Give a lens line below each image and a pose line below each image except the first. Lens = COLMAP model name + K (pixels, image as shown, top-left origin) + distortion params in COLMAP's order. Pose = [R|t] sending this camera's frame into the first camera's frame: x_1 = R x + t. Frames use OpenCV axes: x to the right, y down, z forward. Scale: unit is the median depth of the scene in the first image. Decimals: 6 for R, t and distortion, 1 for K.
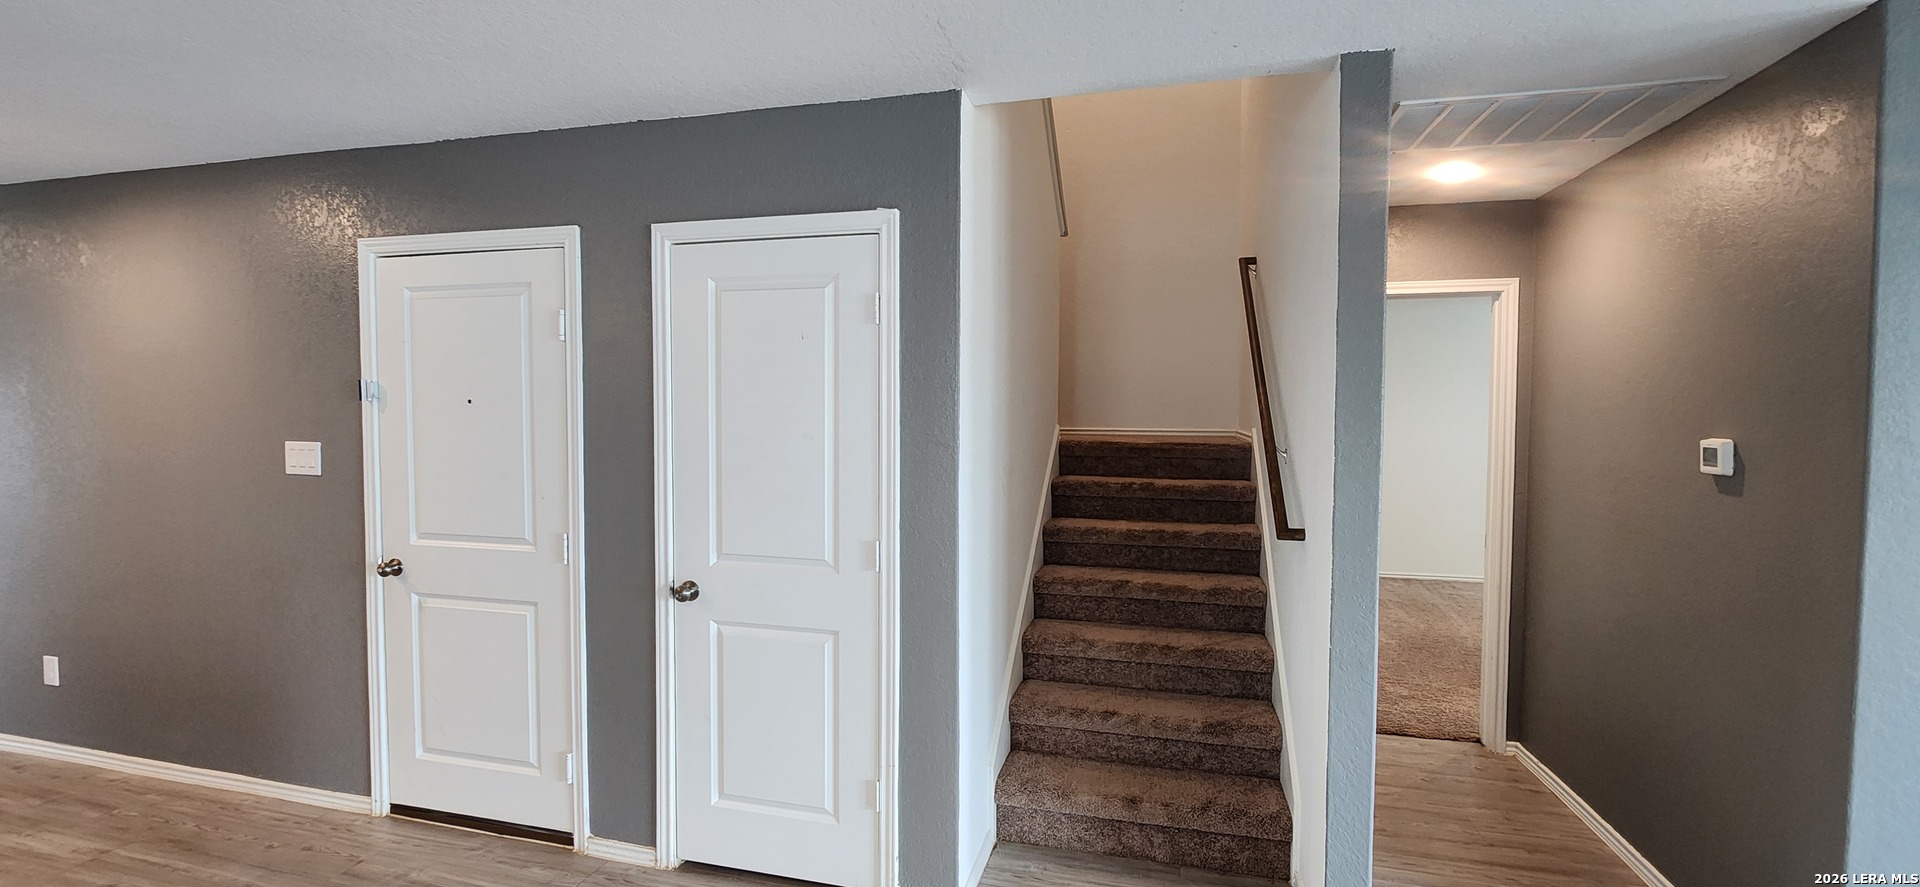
lens RADIAL K [[786.8, 0, 961.3], [0, 786.8, 438.4], [0, 0, 1]] dist [-0.002755, -0.000744]
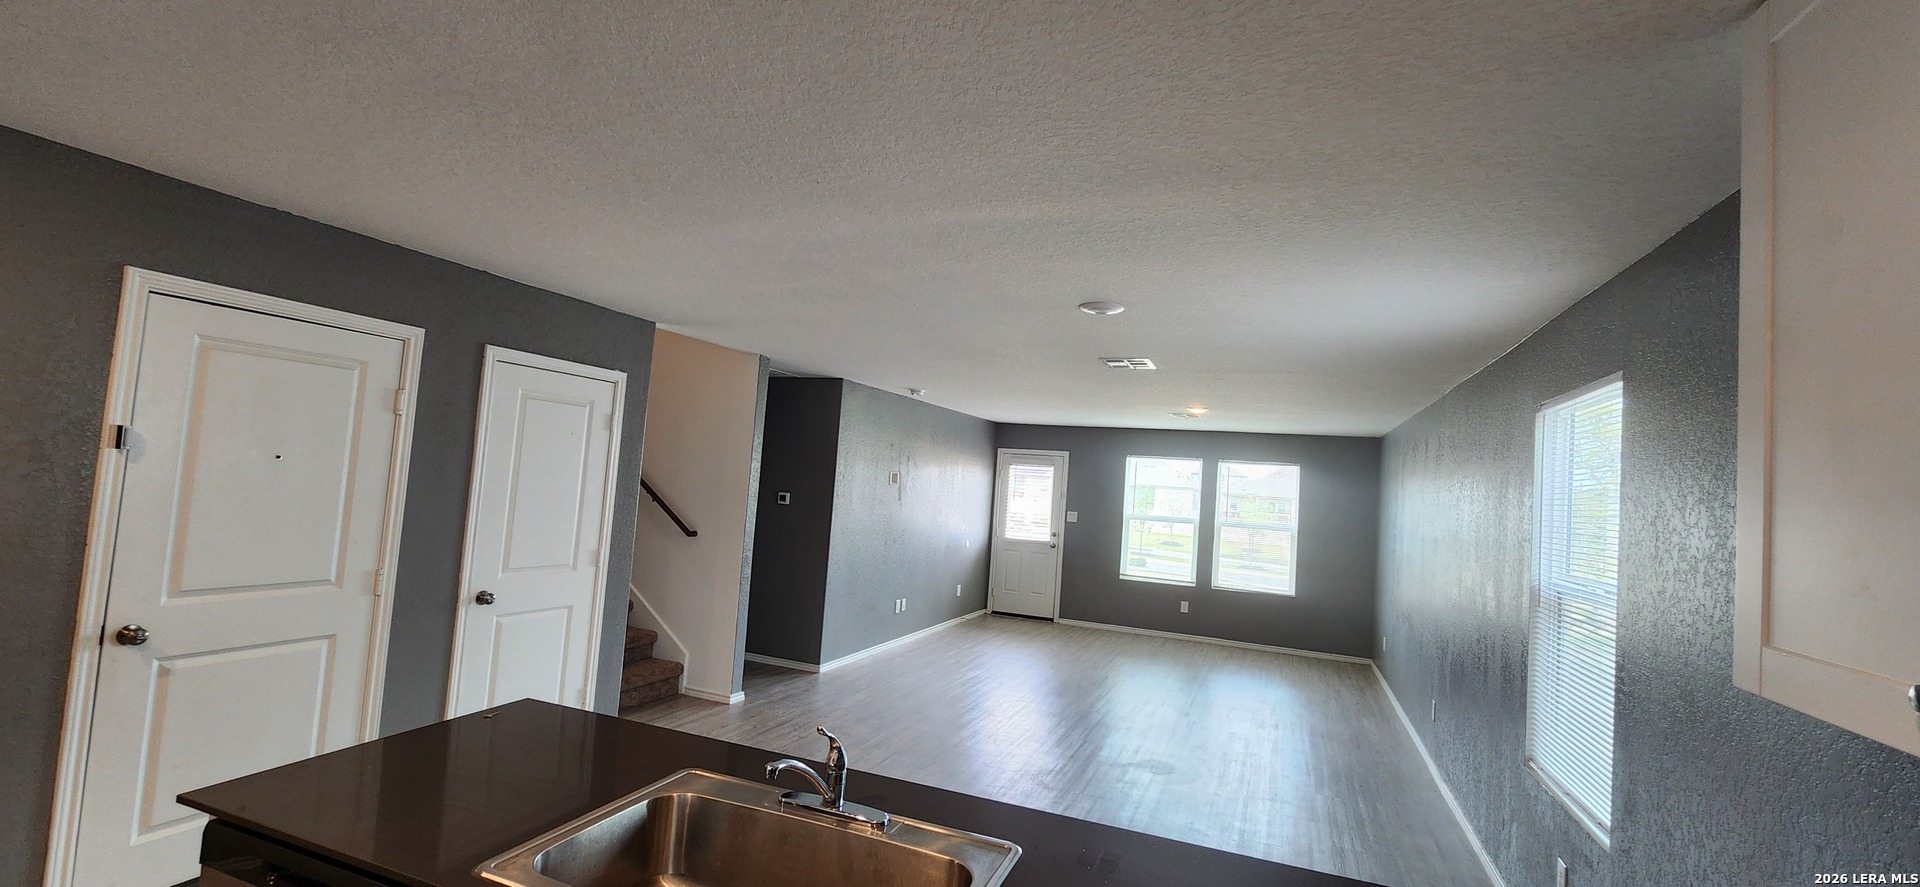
lens RADIAL K [[786.8, 0, 968.4], [0, 786.8, 442.8], [0, 0, 1]] dist [-0.002755, -0.000744]
pose [[0.120367, 0.058661, 0.990995, -1.685698], [-0.028655, 0.998042, -0.055598, -0.036107], [-0.992316, -0.021705, 0.121812, -0.059323]]
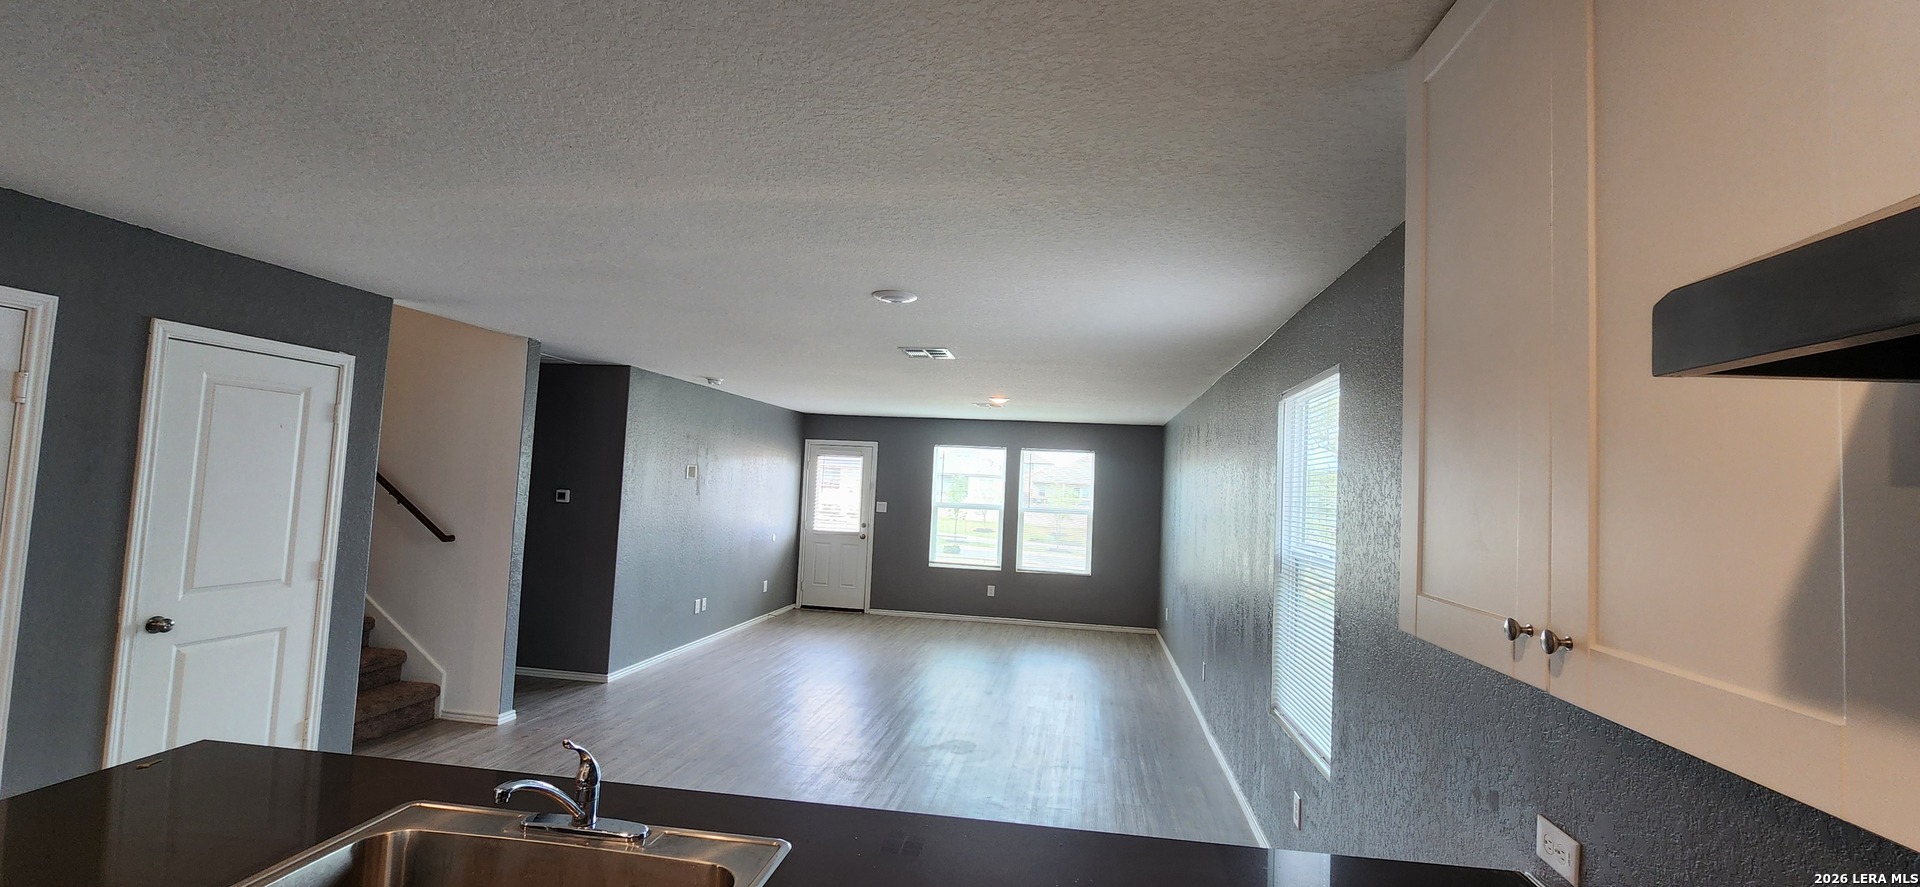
lens RADIAL K [[786.8, 0, 968.8], [0, 786.8, 444.0], [0, 0, 1]] dist [-0.002755, -0.000744]
pose [[-0.110229, 0.046188, 0.992832, -1.677766], [-0.005728, 0.998873, -0.047105, -0.032310], [-0.993890, -0.010880, -0.109840, -0.099294]]
